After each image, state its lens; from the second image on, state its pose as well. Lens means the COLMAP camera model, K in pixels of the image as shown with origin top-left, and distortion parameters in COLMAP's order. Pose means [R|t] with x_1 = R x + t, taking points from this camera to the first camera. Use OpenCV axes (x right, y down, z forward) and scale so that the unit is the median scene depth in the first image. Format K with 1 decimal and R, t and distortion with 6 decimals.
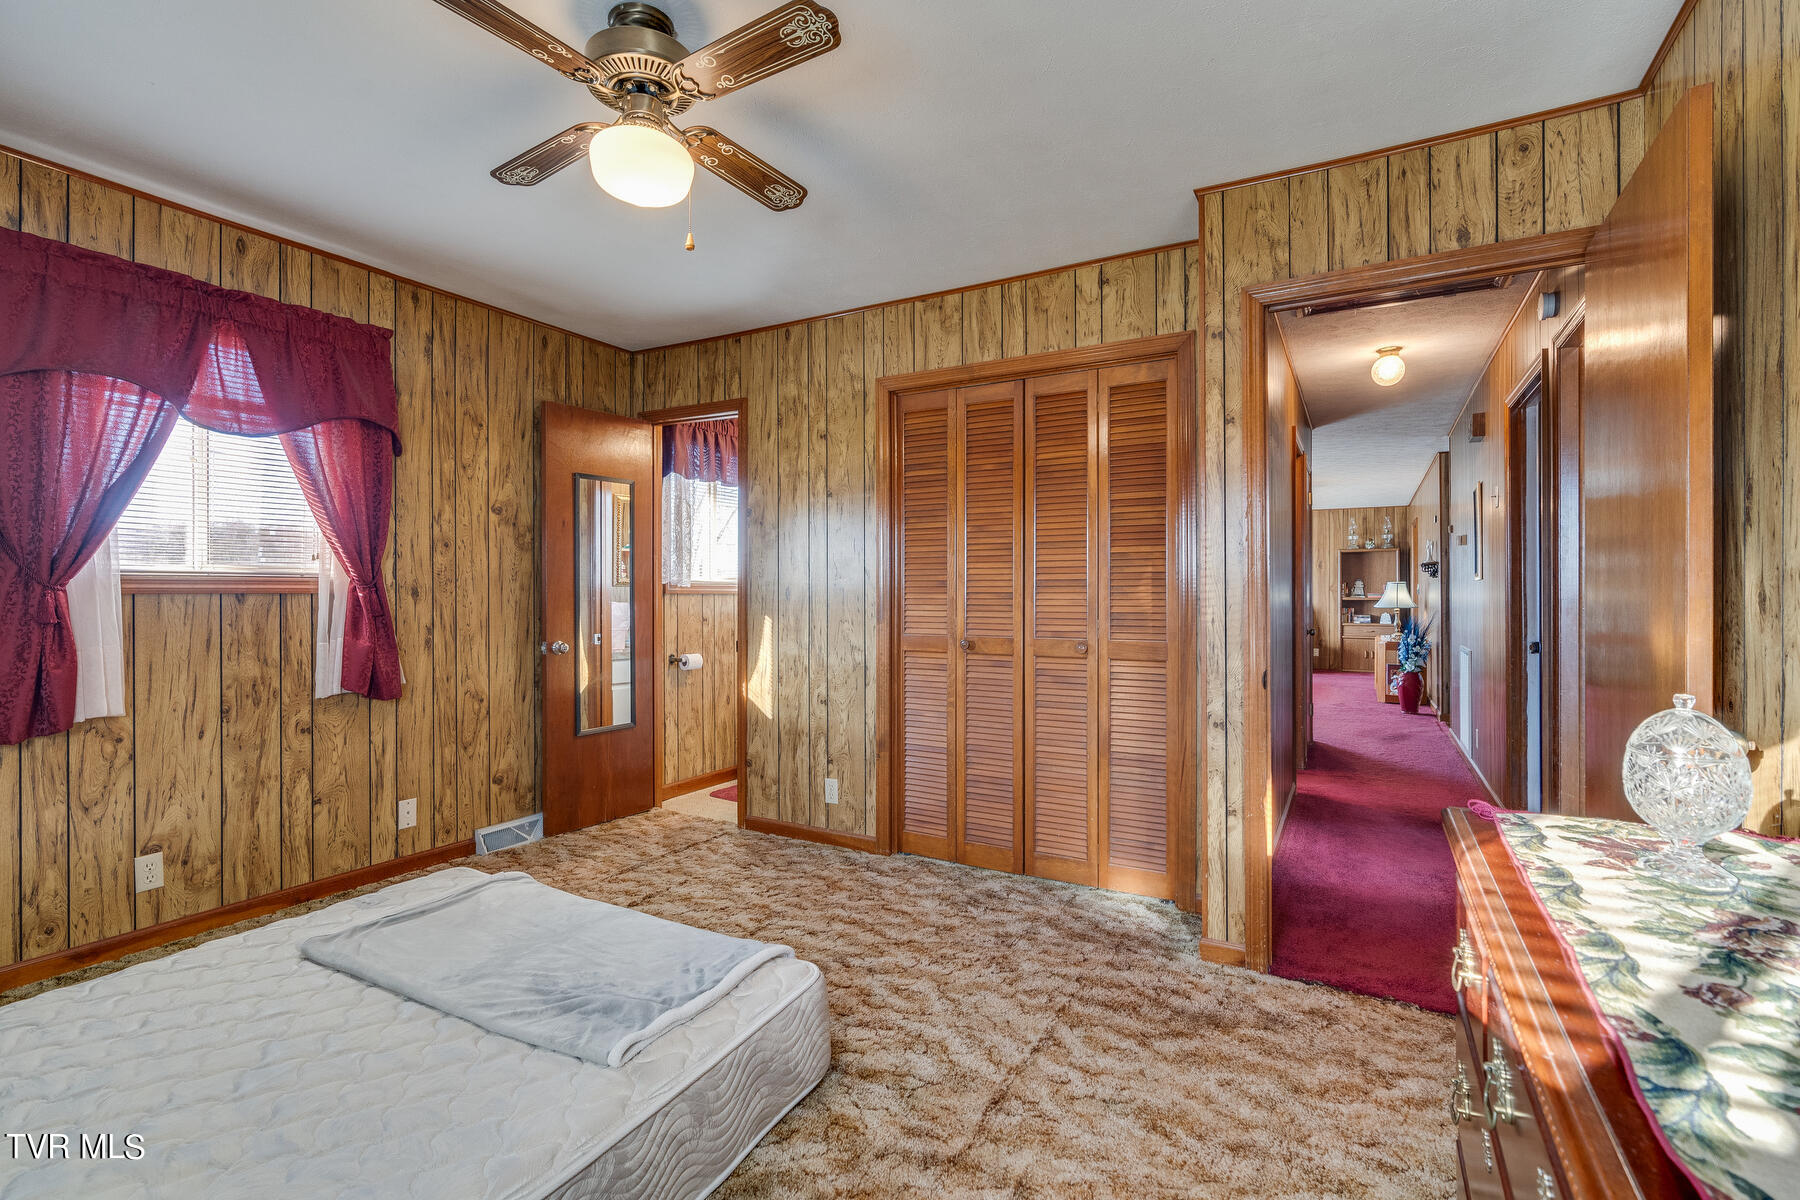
lens RADIAL K [[817.6, 0, 900.0], [0, 817.6, 600.0], [0, 0, 1]] dist [-0.001032, 0.000242]
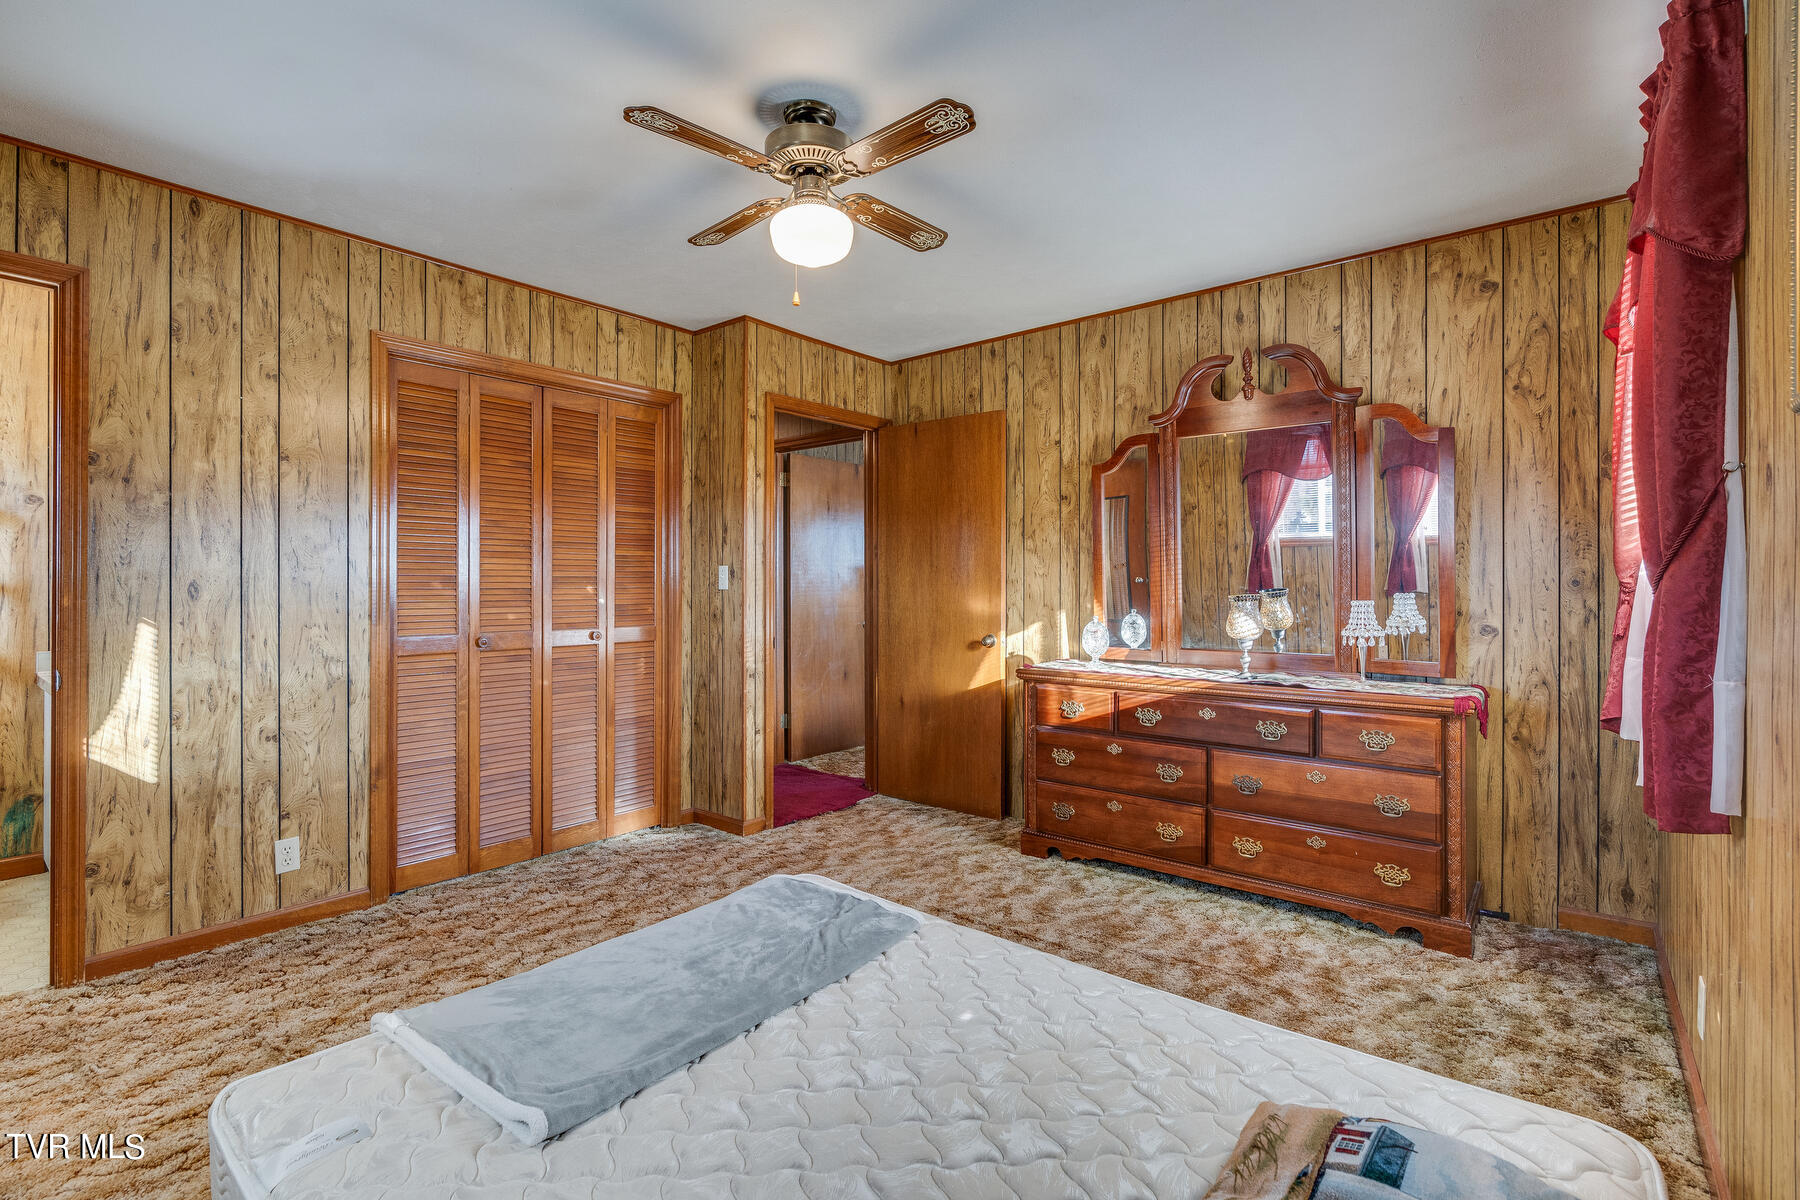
lens RADIAL K [[802.4, 0, 898.7], [0, 802.4, 587.3], [0, 0, 1]] dist [0.000551, 0.000251]
pose [[0.190656, -0.003198, 0.981652, -0.770946], [0.010479, 0.999944, 0.001222, -0.006256], [-0.981601, 0.010054, 0.190679, 0.345535]]
